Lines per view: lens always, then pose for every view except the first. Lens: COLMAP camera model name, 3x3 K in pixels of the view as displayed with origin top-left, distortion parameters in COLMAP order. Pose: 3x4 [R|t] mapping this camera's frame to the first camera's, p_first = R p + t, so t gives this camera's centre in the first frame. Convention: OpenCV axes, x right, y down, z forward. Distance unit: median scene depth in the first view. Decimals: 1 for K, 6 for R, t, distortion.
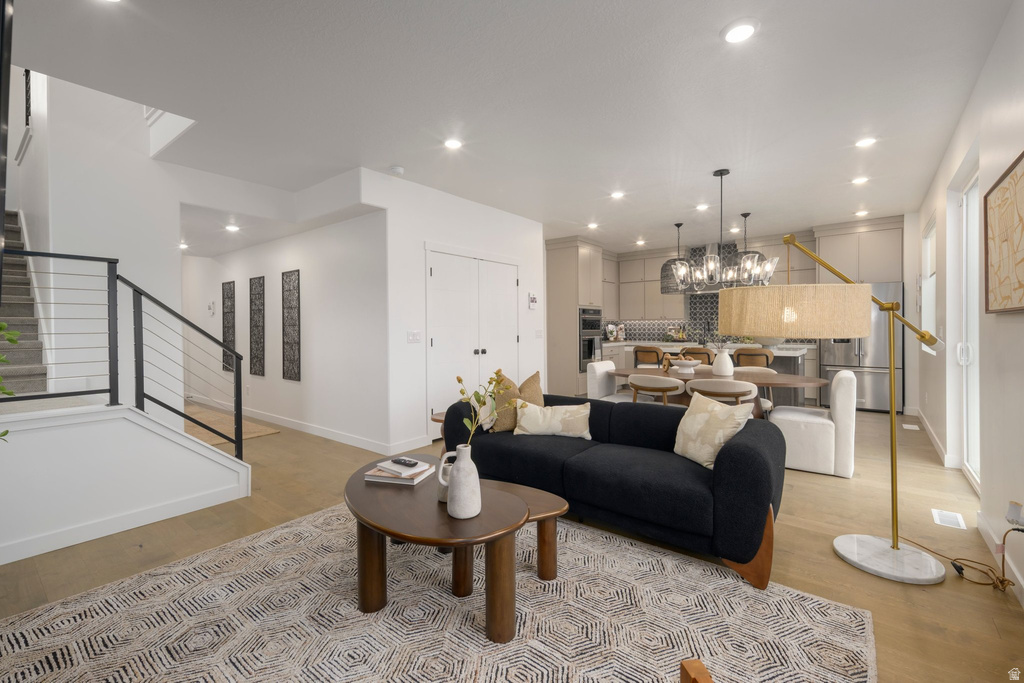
lens RADIAL K [[444.8, 0, 513.9], [0, 444.8, 333.2], [0, 0, 1]] dist [0.002869, -0.000386]
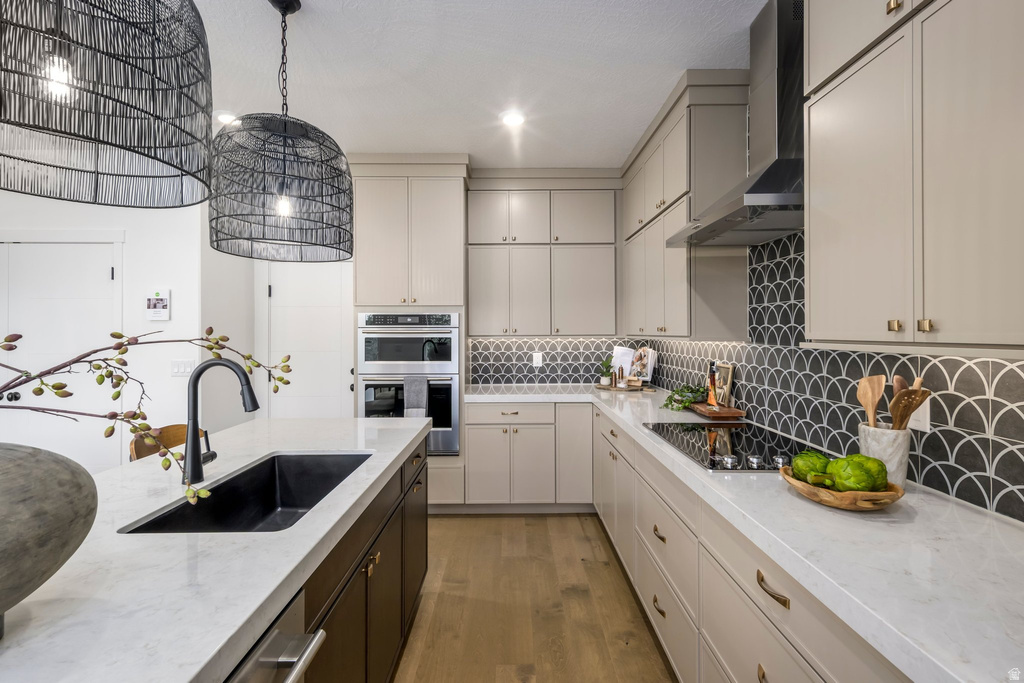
lens RADIAL K [[460.0, 0, 512.0], [0, 460.0, 341.5], [0, 0, 1]] dist [-0.013906, -0.000652]
pose [[0.617042, 0.020292, -0.786669, 0.583962], [-0.013405, 0.999793, 0.015275, -0.033854], [0.786816, 0.001121, 0.617187, 0.783826]]
